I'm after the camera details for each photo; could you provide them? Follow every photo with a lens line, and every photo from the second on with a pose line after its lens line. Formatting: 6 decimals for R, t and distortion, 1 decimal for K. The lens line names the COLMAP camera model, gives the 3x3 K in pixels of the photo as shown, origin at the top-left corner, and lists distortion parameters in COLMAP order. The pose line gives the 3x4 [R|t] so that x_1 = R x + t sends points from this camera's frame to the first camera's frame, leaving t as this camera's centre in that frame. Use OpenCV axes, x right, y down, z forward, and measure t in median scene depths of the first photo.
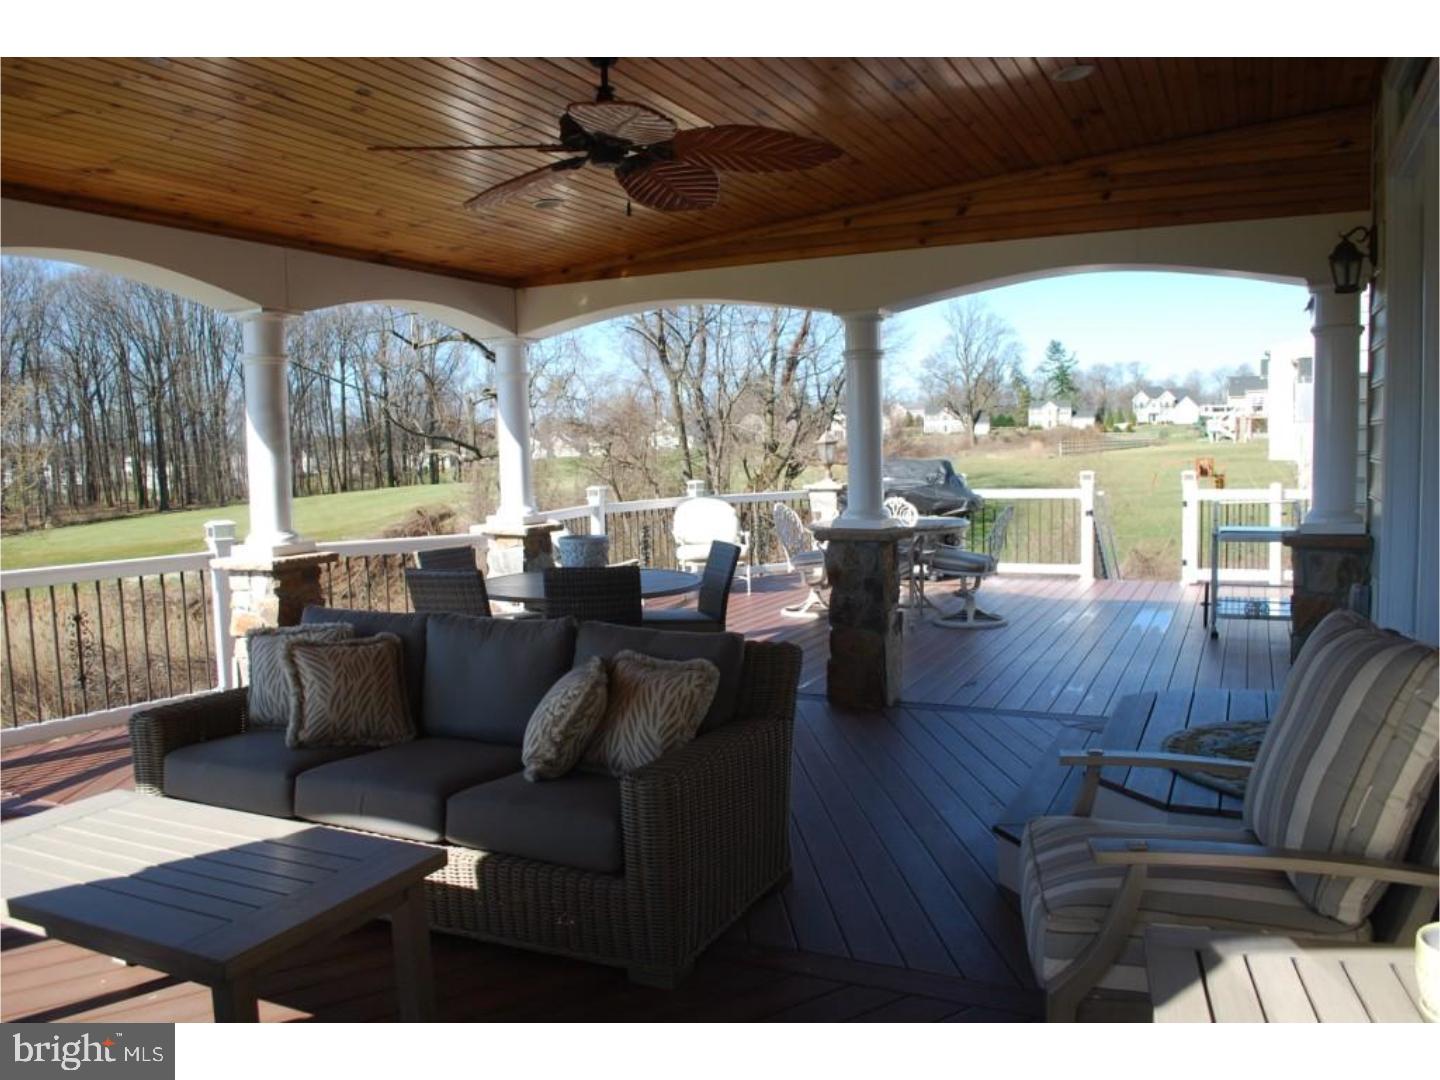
lens RADIAL K [[1138.7, 0, 720.0], [0, 1138.7, 540.0], [0, 0, 1]] dist [-0.086086, 0.004126]
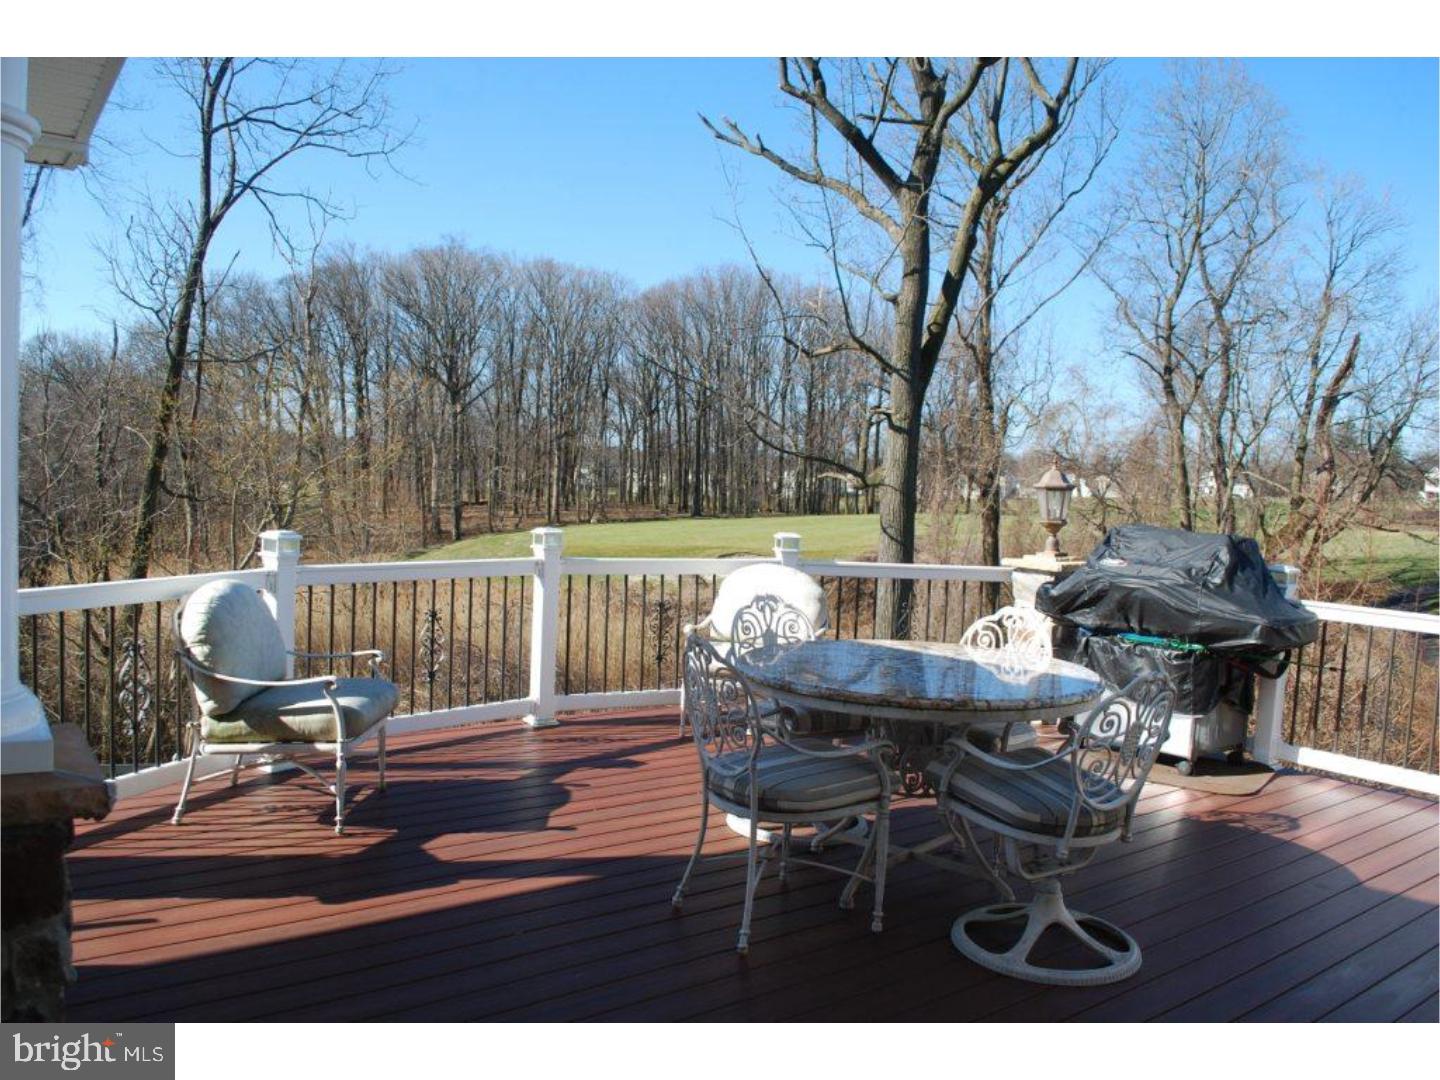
lens RADIAL K [[1138.7, 0, 720.0], [0, 1138.7, 540.0], [0, 0, 1]] dist [-0.086086, 0.004126]
pose [[0.885348, 0.092814, -0.455570, 0.046964], [-0.105322, 0.994436, -0.002084, -0.009359], [0.452842, 0.049827, 0.890198, 0.096686]]
